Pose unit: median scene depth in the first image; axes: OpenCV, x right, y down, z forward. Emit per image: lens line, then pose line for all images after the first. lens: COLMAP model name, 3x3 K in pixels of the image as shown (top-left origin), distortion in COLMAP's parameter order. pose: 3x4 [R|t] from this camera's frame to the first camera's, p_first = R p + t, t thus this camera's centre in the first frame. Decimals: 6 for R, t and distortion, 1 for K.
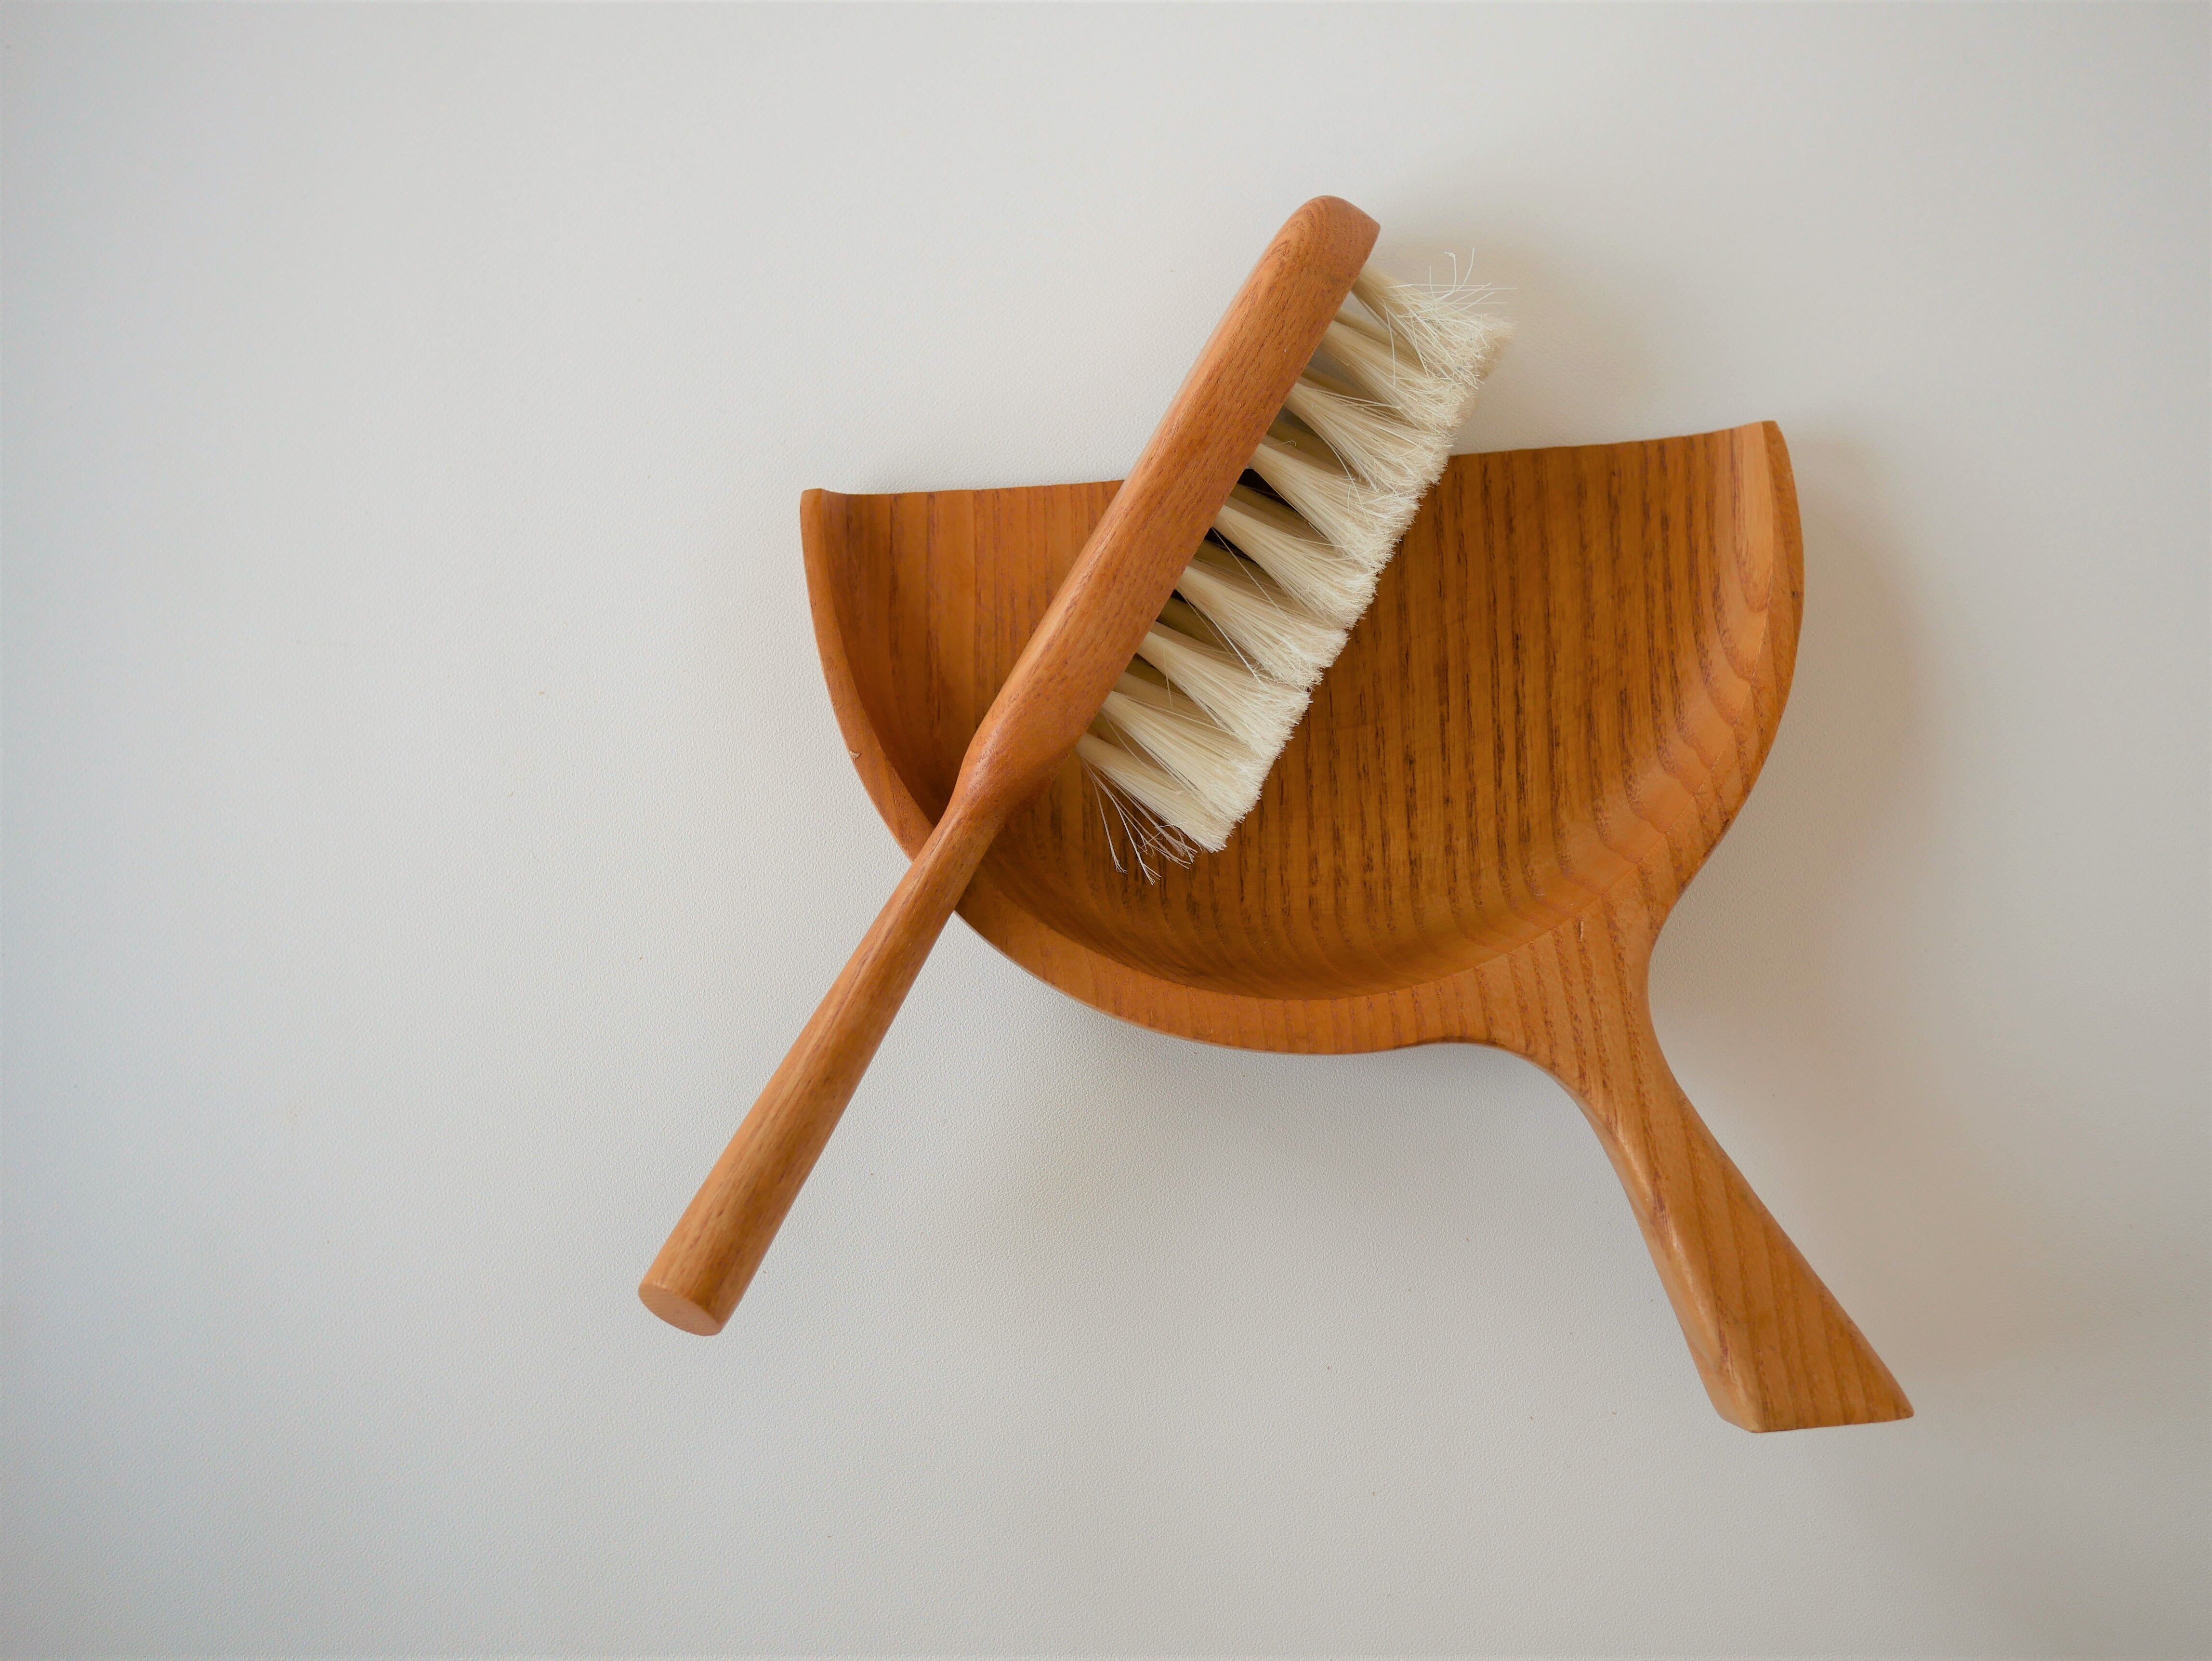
lens RADIAL K [[2593.4, 0, 1106.0], [0, 2593.4, 830.5], [0, 0, 1]] dist [-0.014329, -0.025205]
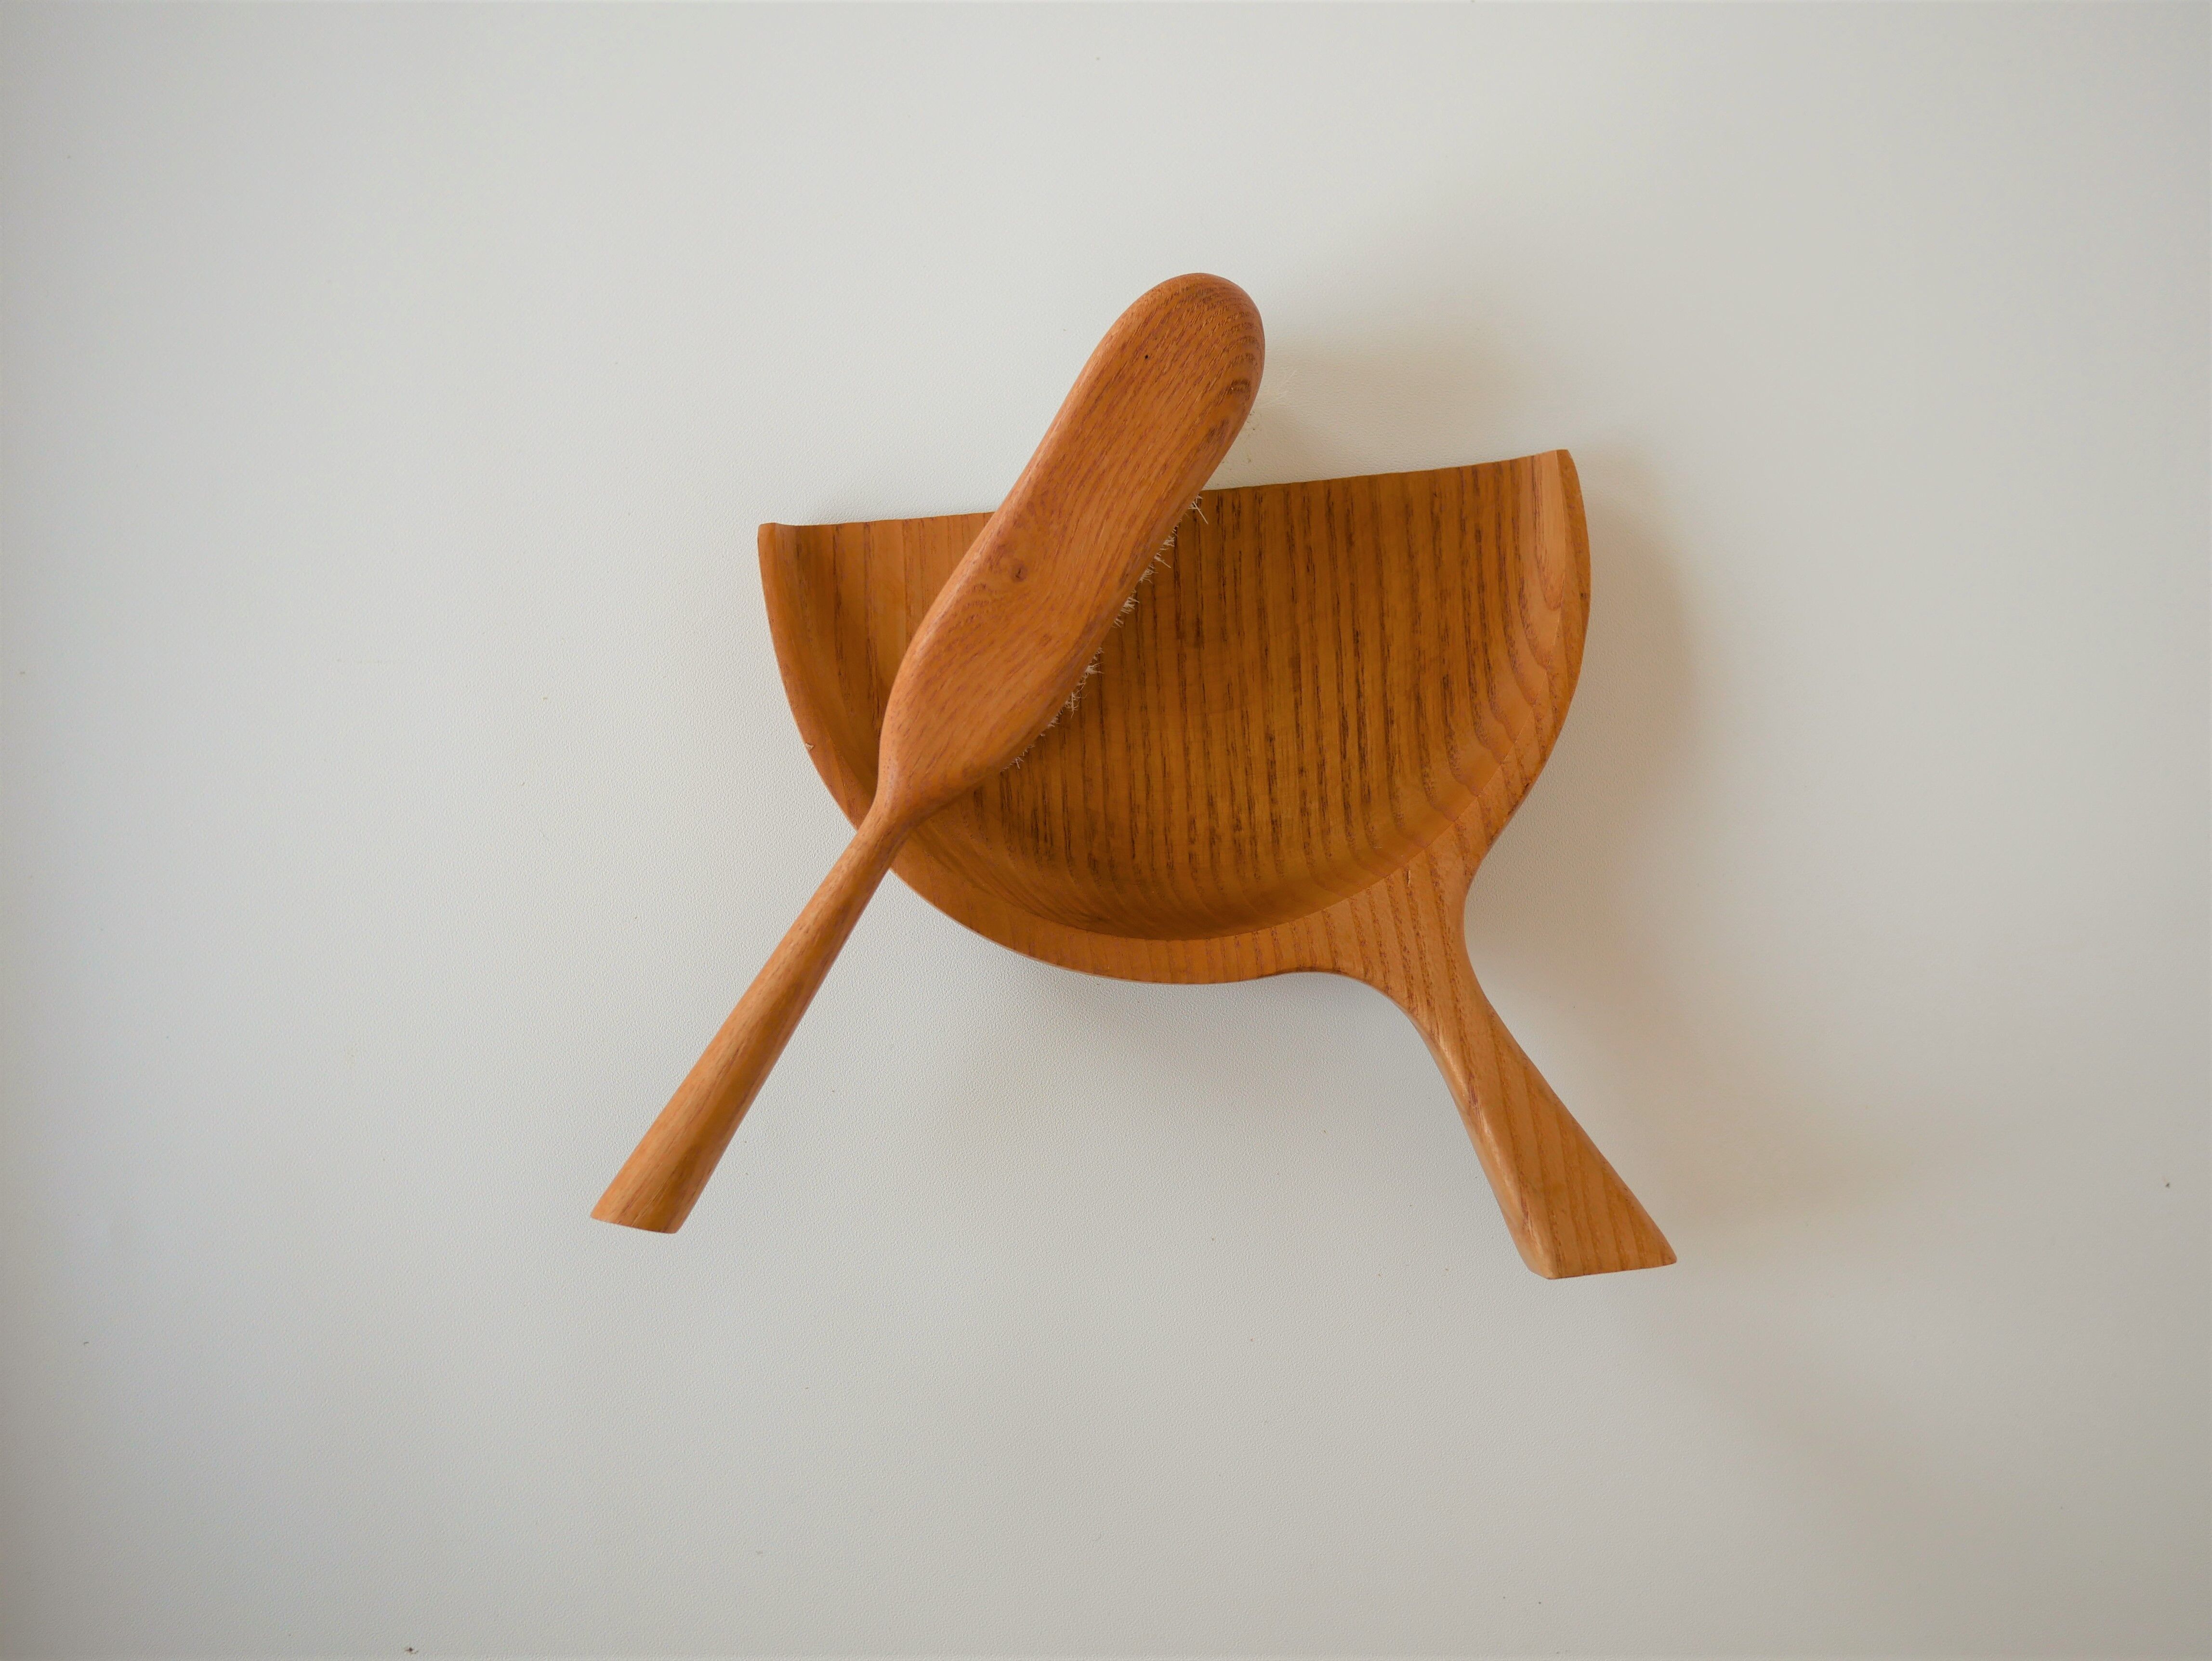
lens RADIAL K [[2593.4, 0, 1106.0], [0, 2593.4, 830.5], [0, 0, 1]] dist [-0.014329, -0.025205]
pose [[0.999333, -0.022800, 0.028525, 0.005488], [0.021869, 0.999231, 0.032549, -0.025124], [-0.029245, -0.031904, 0.999063, -0.205661]]
